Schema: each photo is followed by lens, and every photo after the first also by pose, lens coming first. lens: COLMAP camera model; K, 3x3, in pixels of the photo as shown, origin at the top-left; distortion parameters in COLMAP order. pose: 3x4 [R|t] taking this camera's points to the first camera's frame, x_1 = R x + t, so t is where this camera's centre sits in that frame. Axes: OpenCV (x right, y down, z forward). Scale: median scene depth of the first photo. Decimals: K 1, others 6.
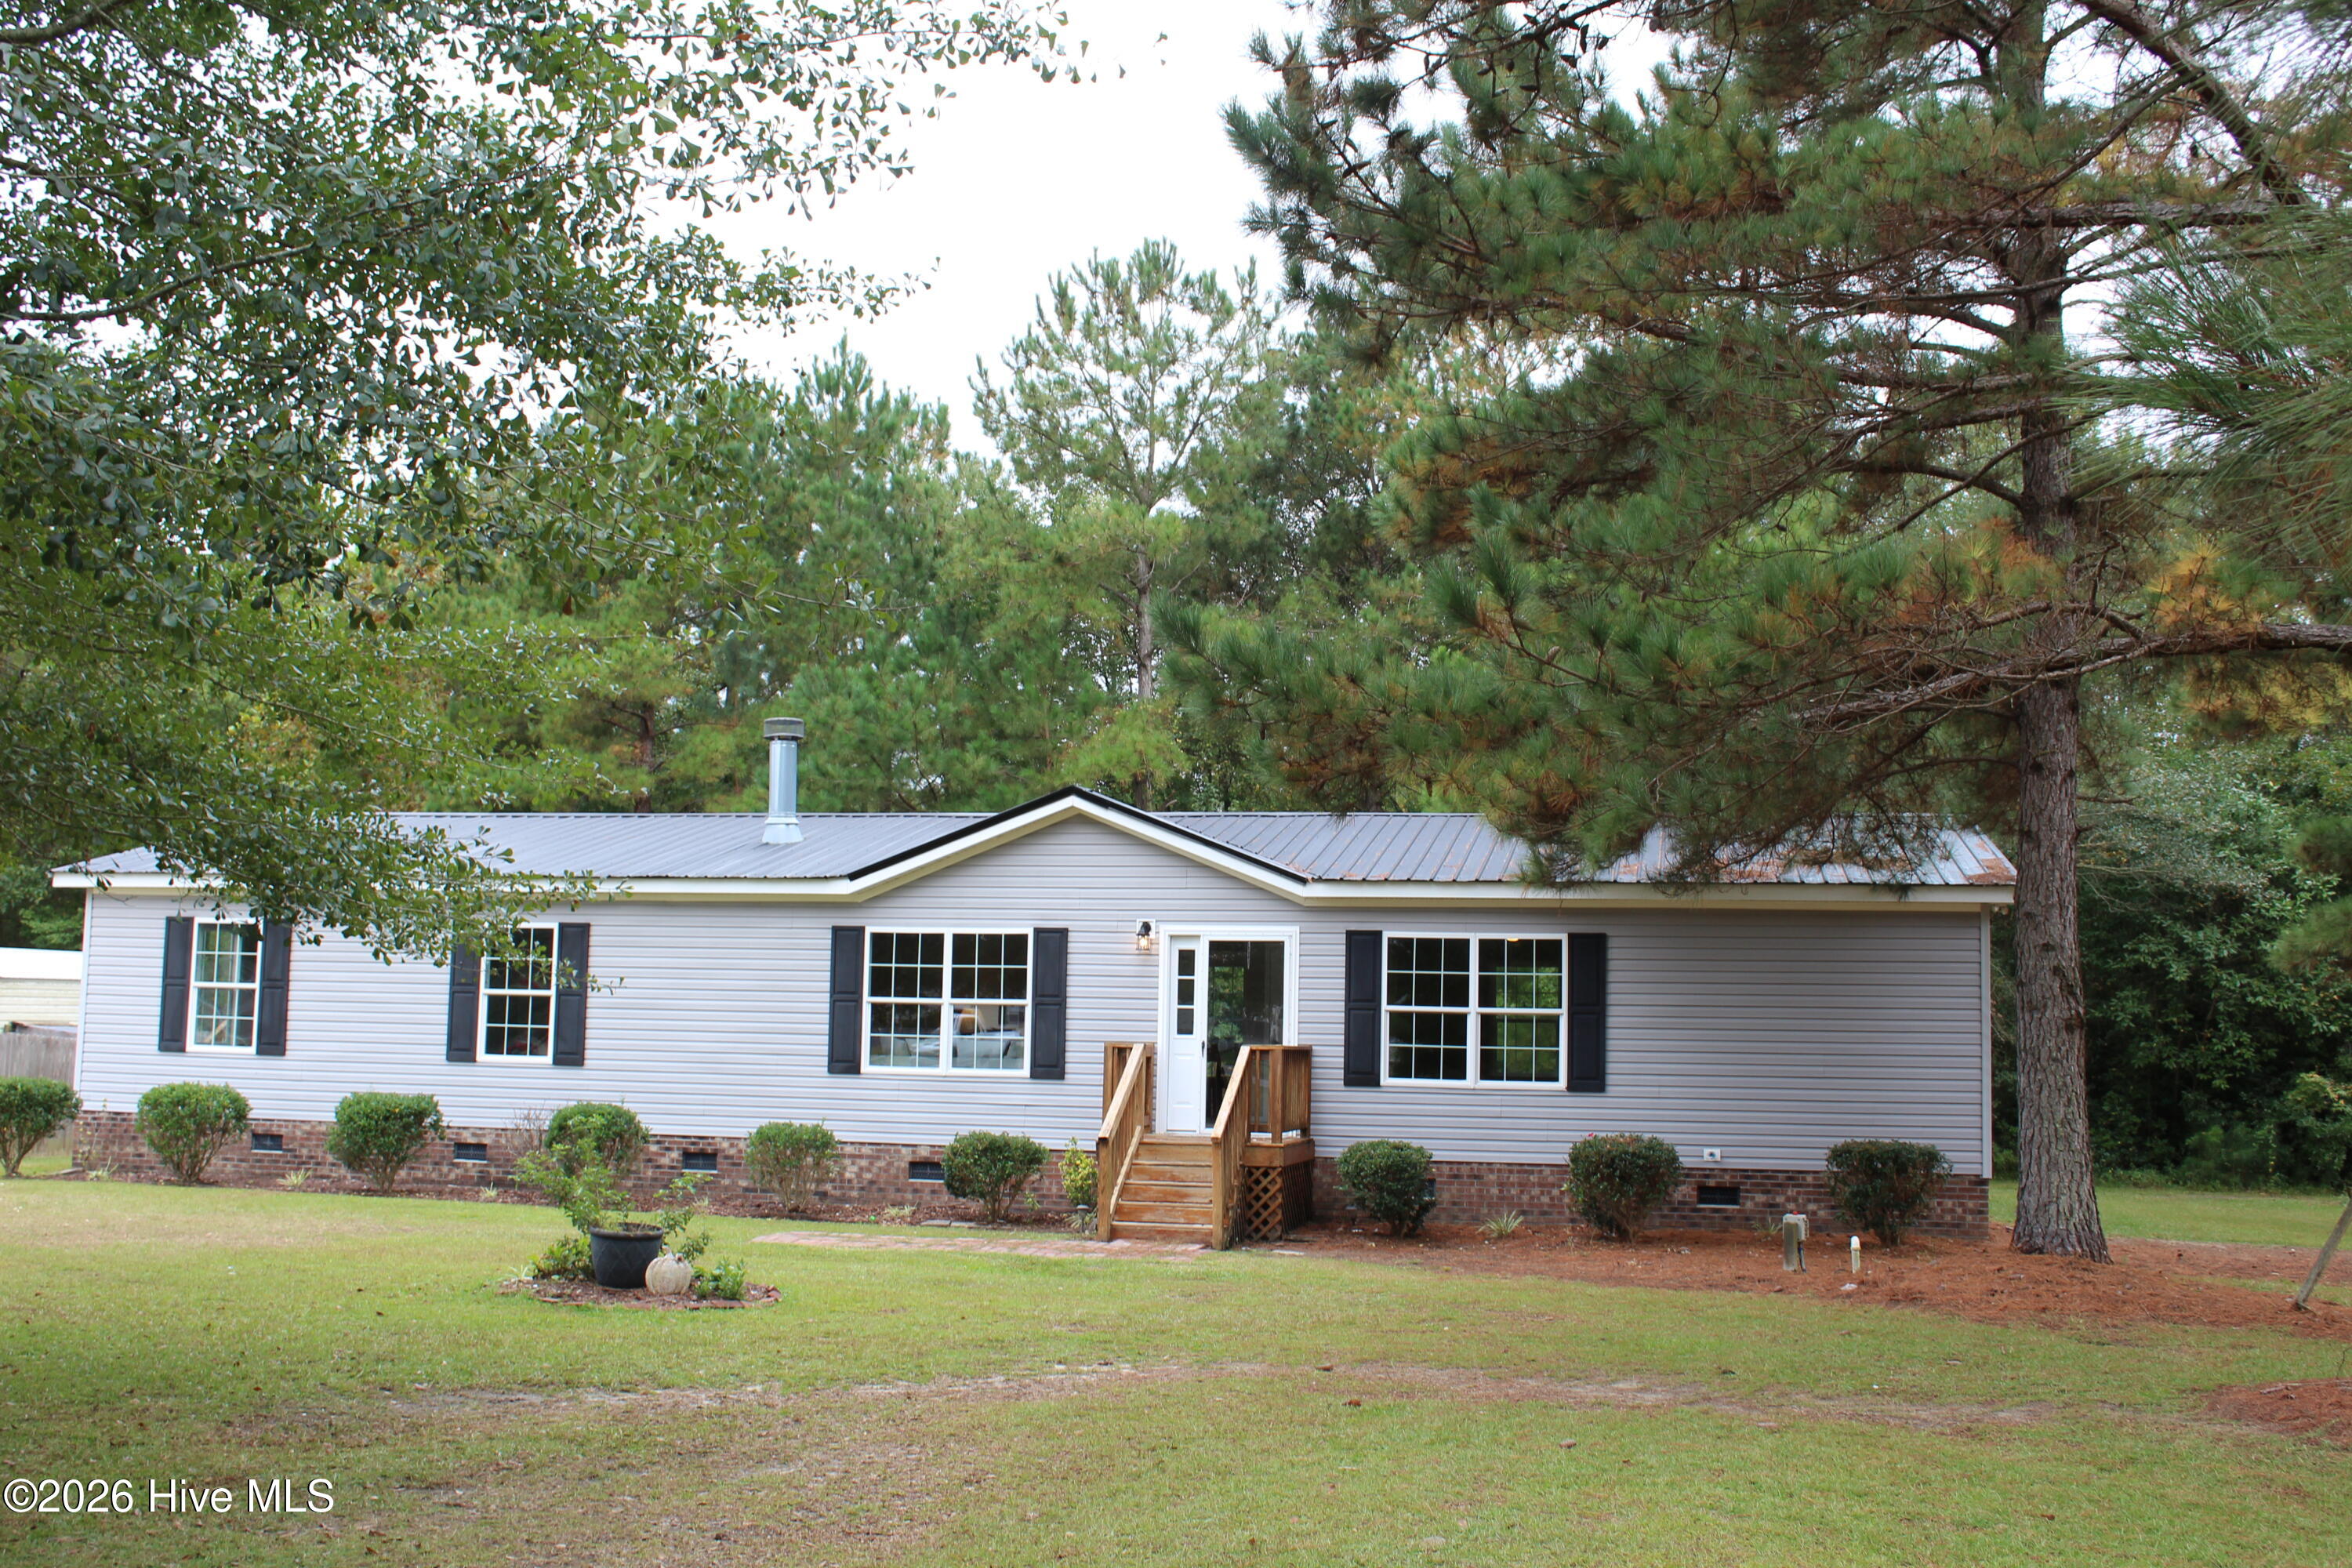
lens RADIAL K [[2341.9, 0, 1176.0], [0, 2341.9, 784.0], [0, 0, 1]] dist [-0.120138, 0.129304]
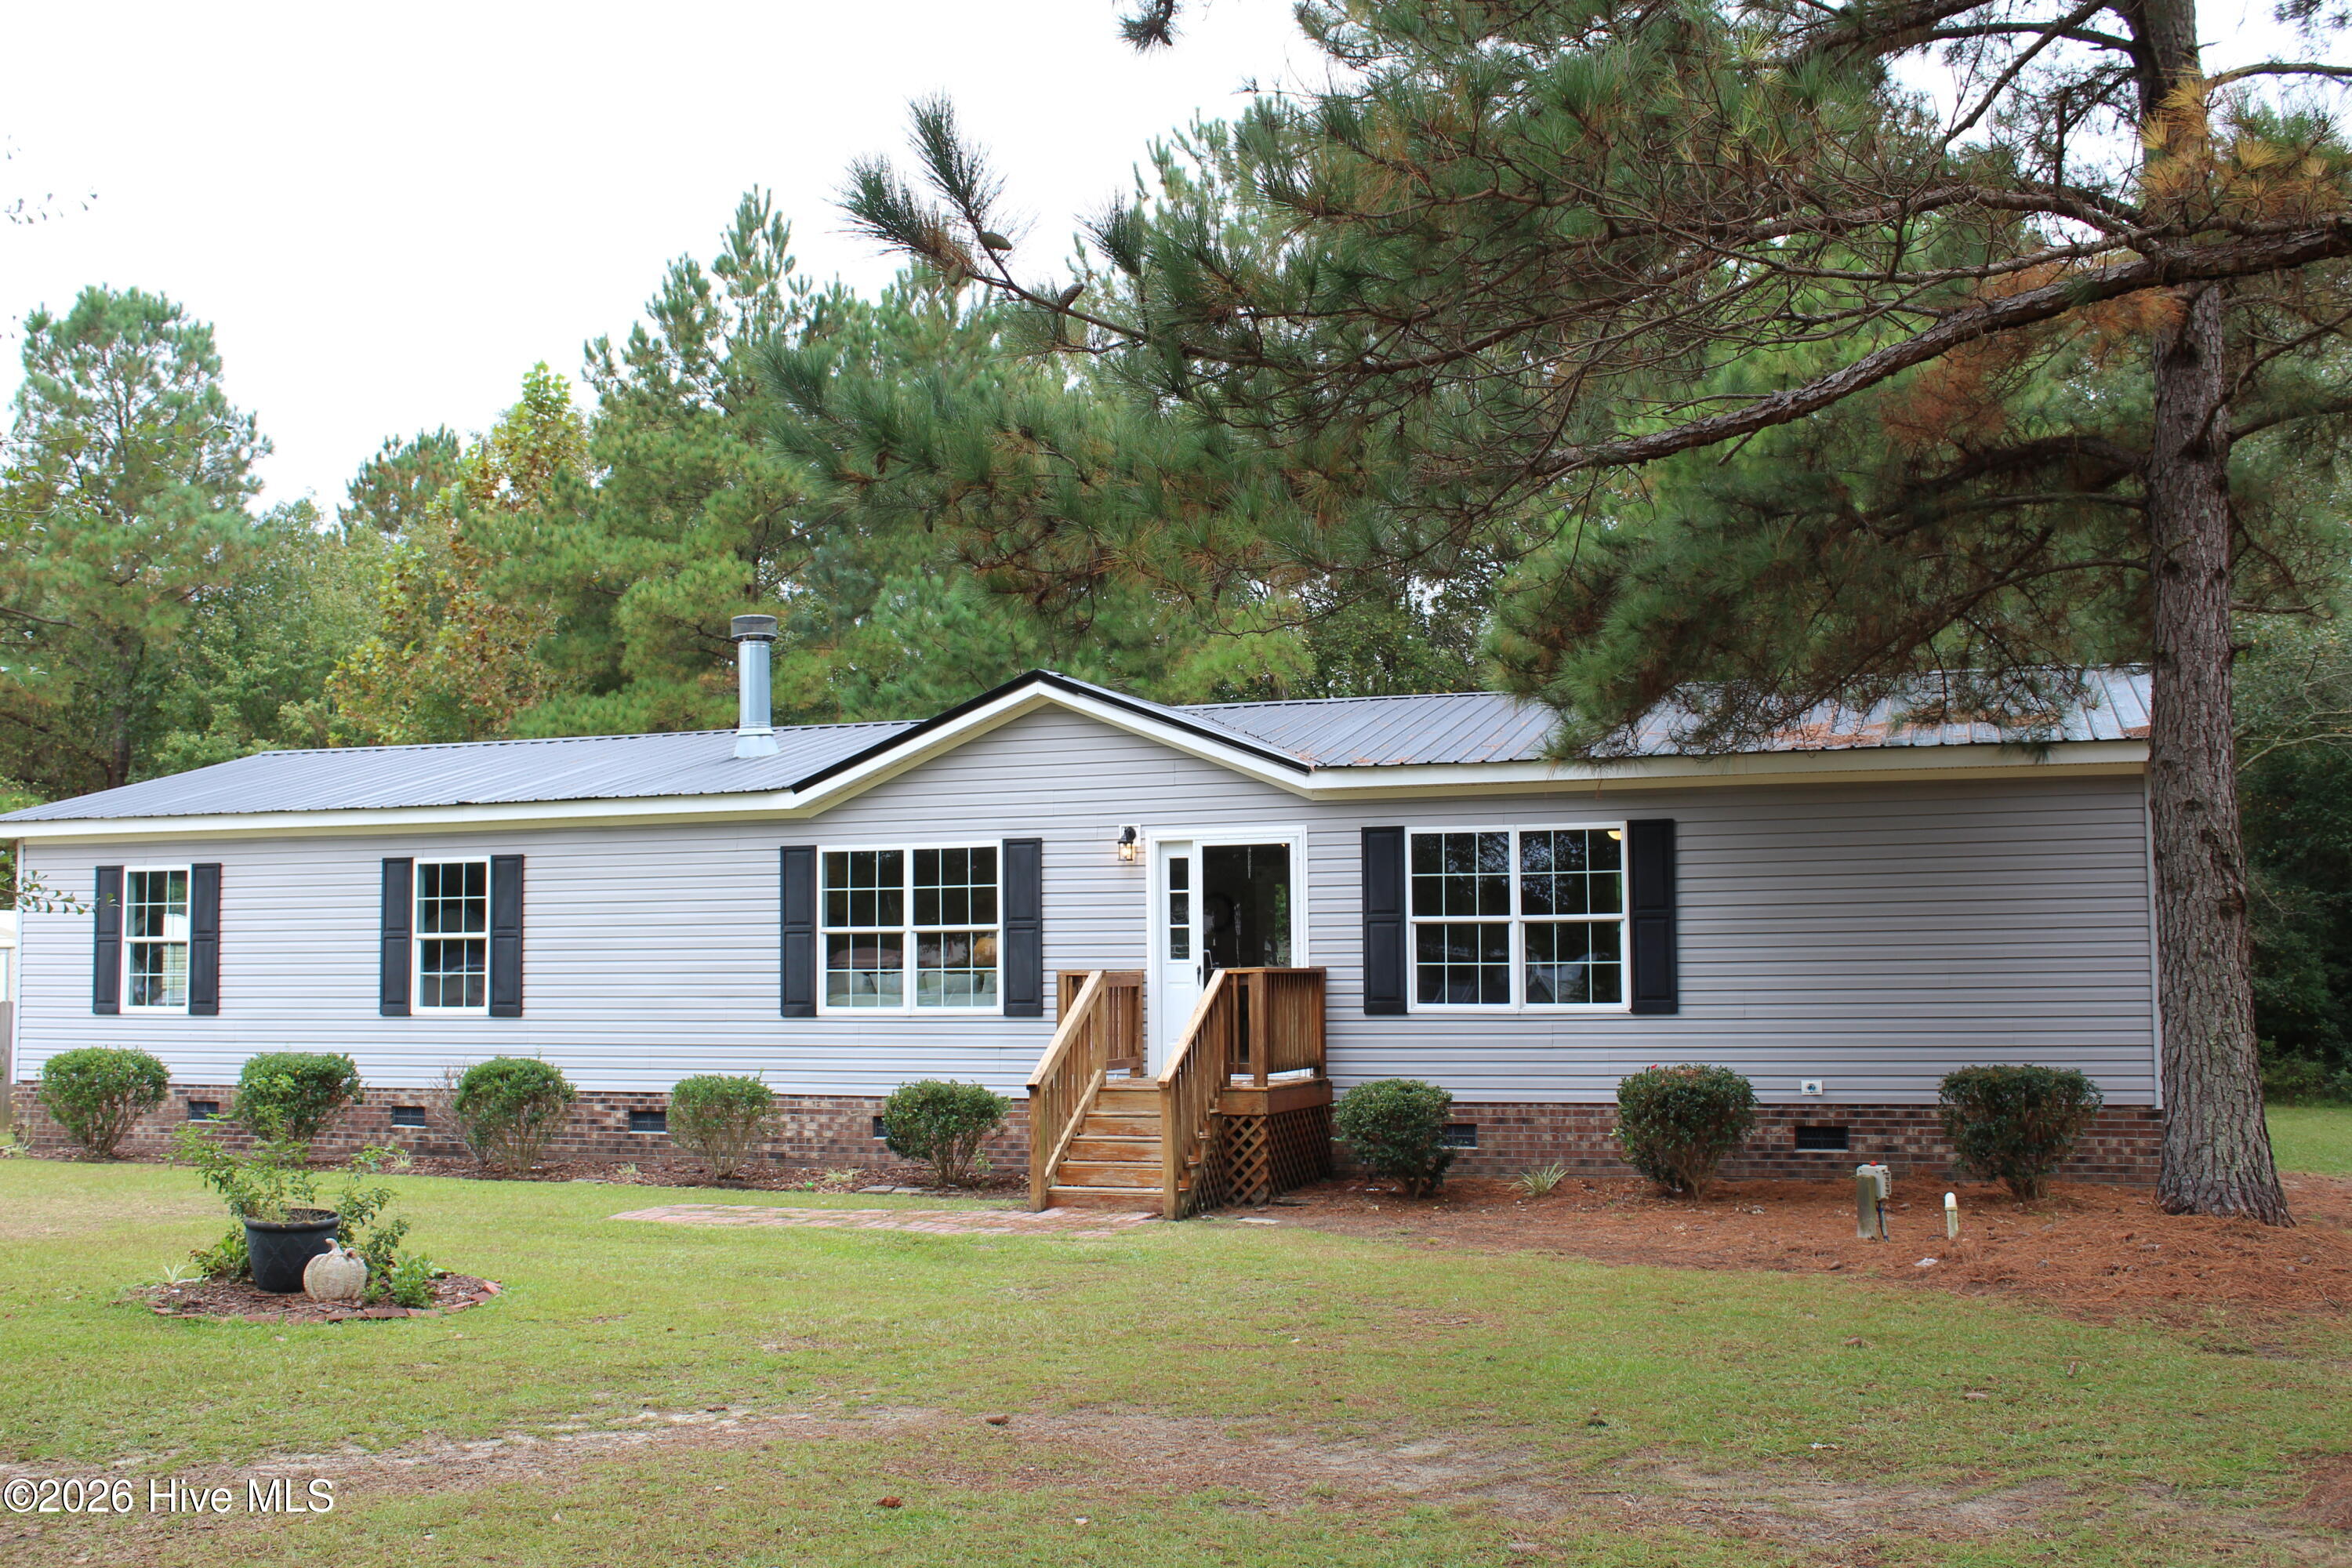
lens RADIAL K [[2341.9, 0, 1176.0], [0, 2341.9, 784.0], [0, 0, 1]] dist [-0.120138, 0.129304]
pose [[0.991932, -0.039512, -0.120455, 0.108631], [0.042643, 0.998813, 0.023530, 0.024914], [0.119383, -0.028477, 0.992440, 0.169636]]
